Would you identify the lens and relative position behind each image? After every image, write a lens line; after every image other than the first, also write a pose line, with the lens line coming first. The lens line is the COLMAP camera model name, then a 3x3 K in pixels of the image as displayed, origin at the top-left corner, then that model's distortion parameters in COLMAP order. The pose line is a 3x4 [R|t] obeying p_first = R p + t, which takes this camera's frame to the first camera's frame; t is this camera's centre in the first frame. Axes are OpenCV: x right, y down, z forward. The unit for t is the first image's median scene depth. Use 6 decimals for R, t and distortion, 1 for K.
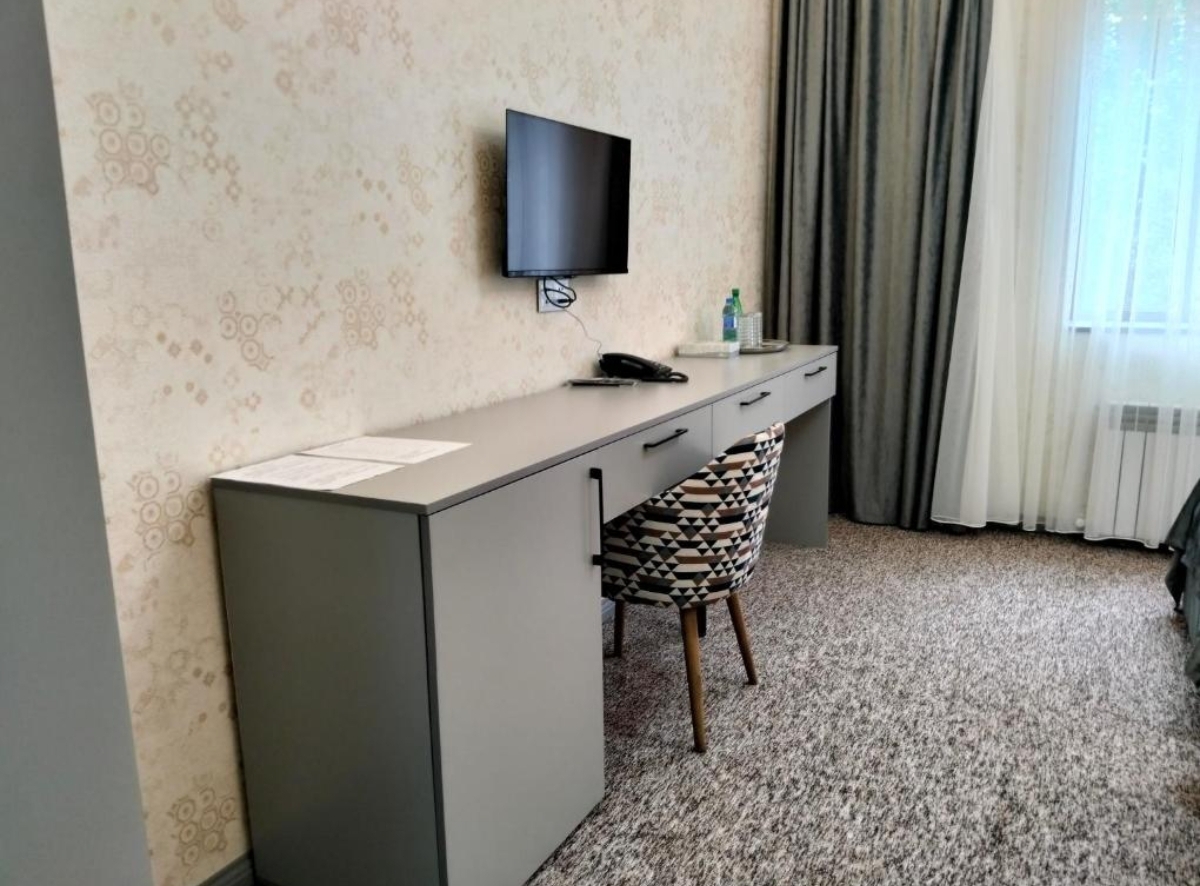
lens RADIAL K [[929.7, 0, 600.0], [0, 929.7, 443.0], [0, 0, 1]] dist [-0.009913, -0.006506]
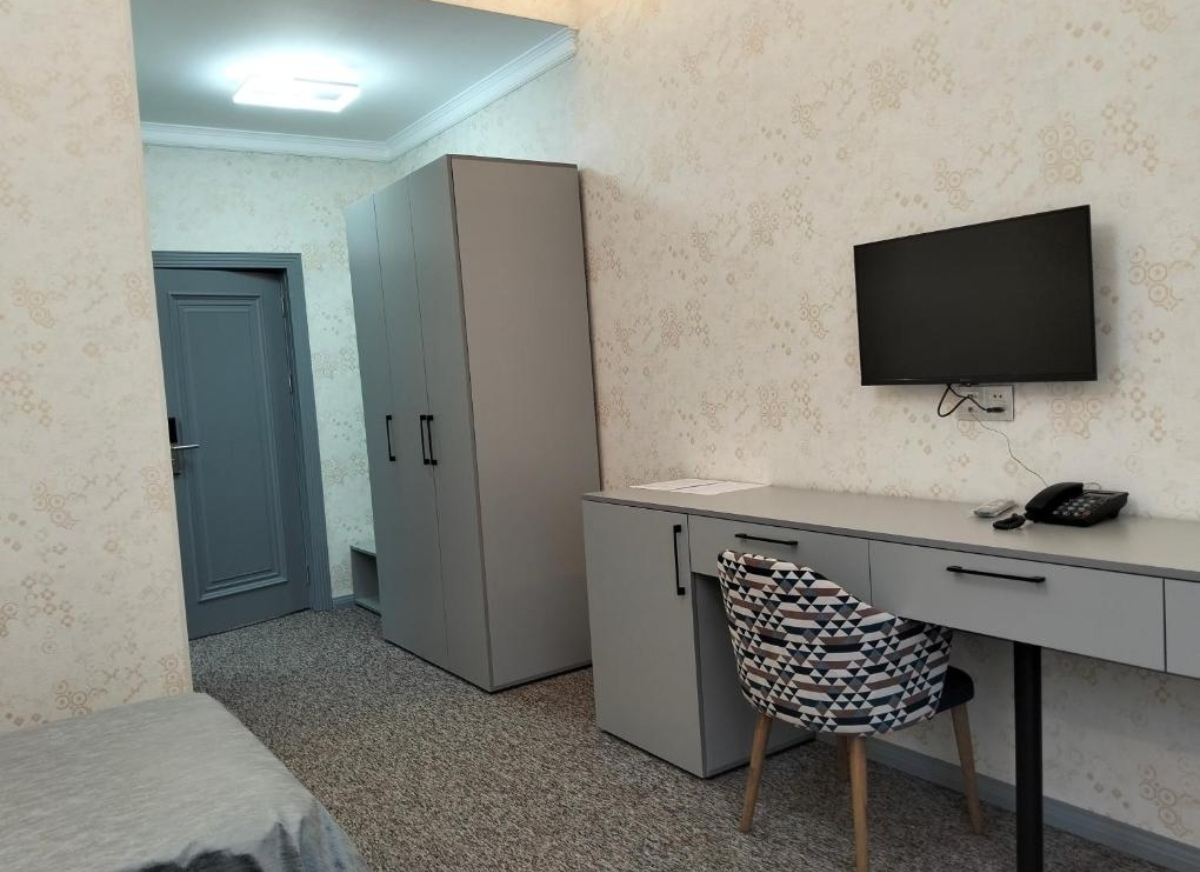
lens RADIAL K [[946.5, 0, 603.3], [0, 946.5, 447.4], [0, 0, 1]] dist [0.007853, 0.001447]
pose [[-0.468858, 0.104889, -0.877024, 1.220473], [-0.109445, 0.978373, 0.175520, -0.306971], [0.876467, 0.178280, -0.447239, 1.408469]]
